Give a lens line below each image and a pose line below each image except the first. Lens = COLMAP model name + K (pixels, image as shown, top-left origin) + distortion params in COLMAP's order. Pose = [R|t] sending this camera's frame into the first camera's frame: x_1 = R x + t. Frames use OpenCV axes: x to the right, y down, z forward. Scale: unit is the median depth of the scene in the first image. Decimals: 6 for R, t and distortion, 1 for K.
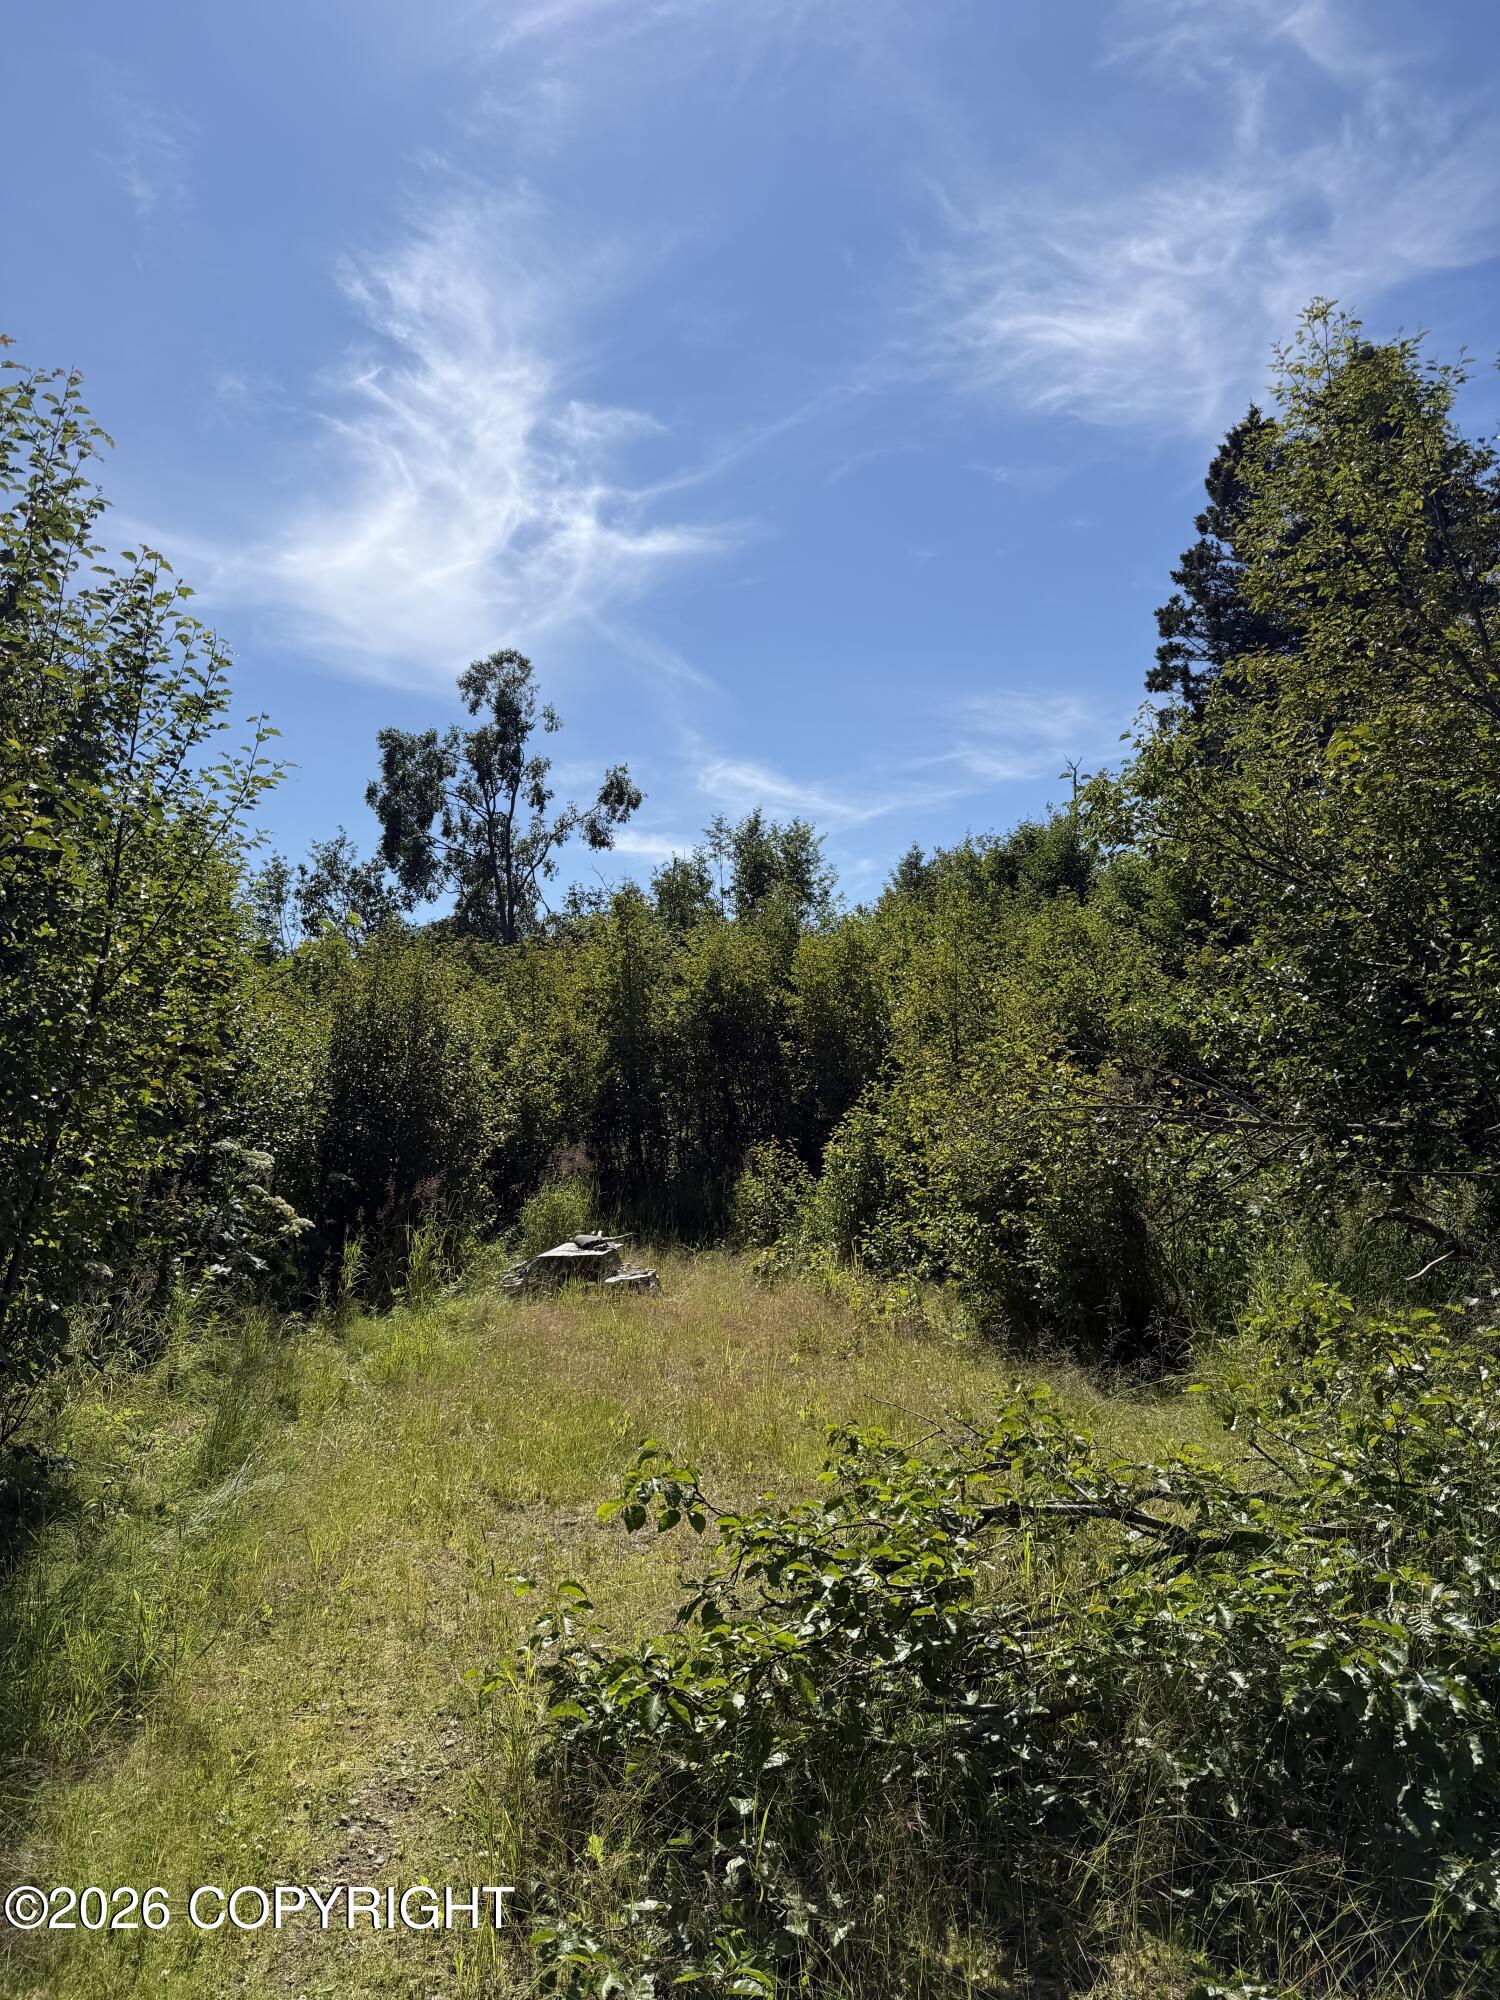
lens RADIAL K [[1402.7, 0, 752.0], [0, 1402.7, 997.4], [0, 0, 1]] dist [-0.013431, -0.003703]
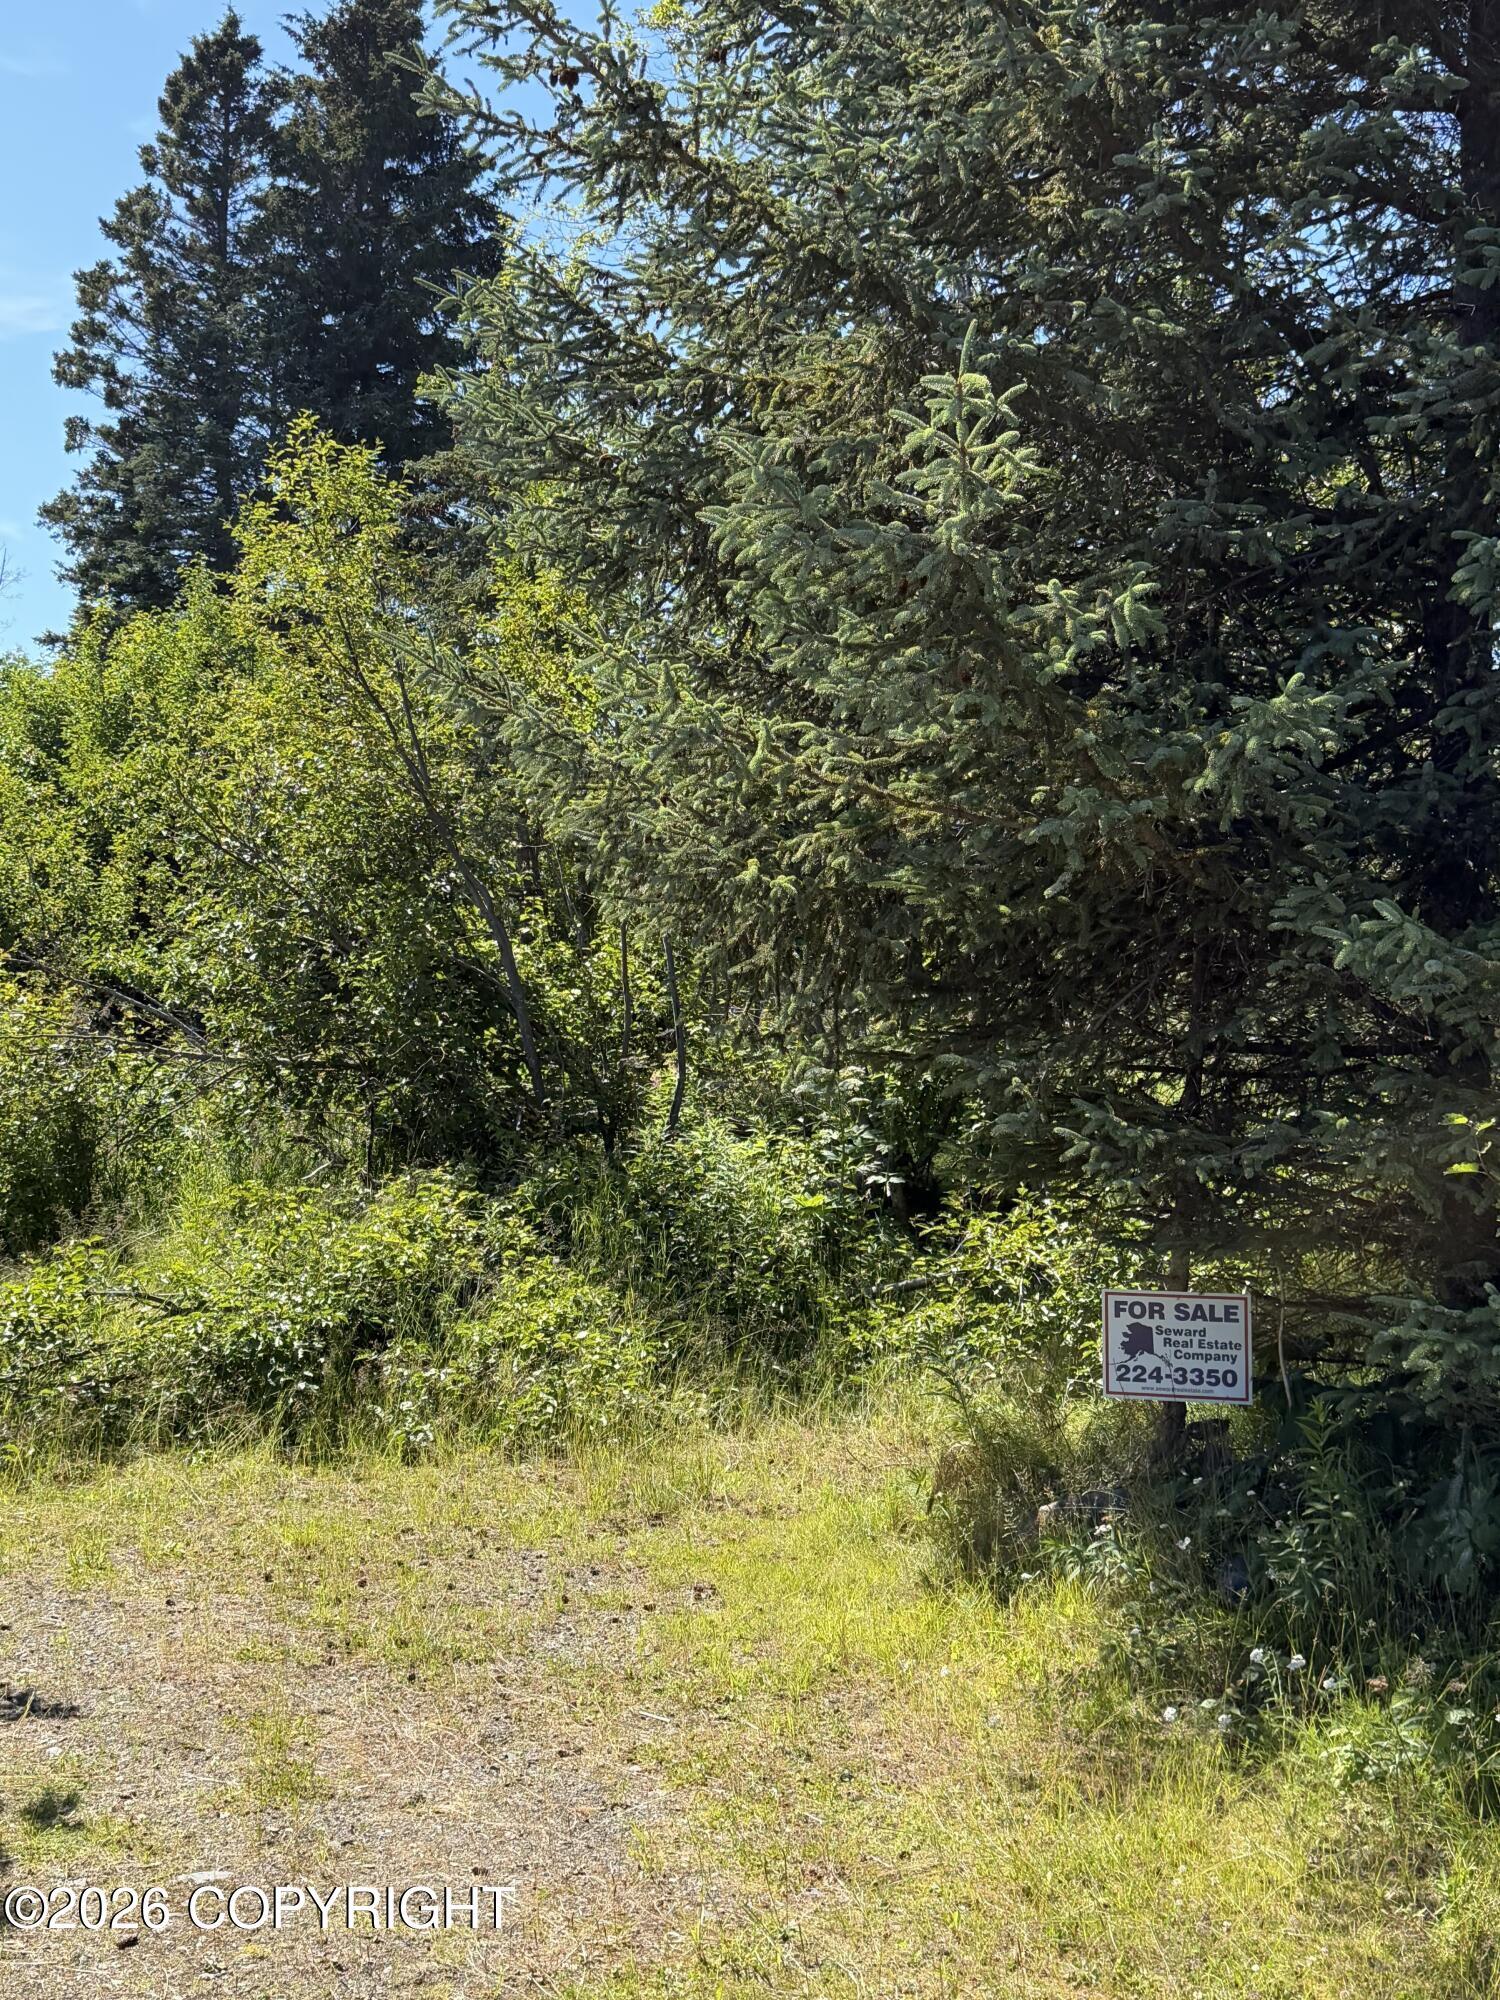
lens RADIAL K [[2382.0, 0, 751.5], [0, 2382.0, 998.6], [0, 0, 1]] dist [0.113142, 0.000000]
pose [[0.827022, 0.042369, 0.560571, -0.096180], [-0.097634, 0.992827, 0.069001, -0.035764], [-0.553626, -0.111796, 0.825227, -0.225390]]
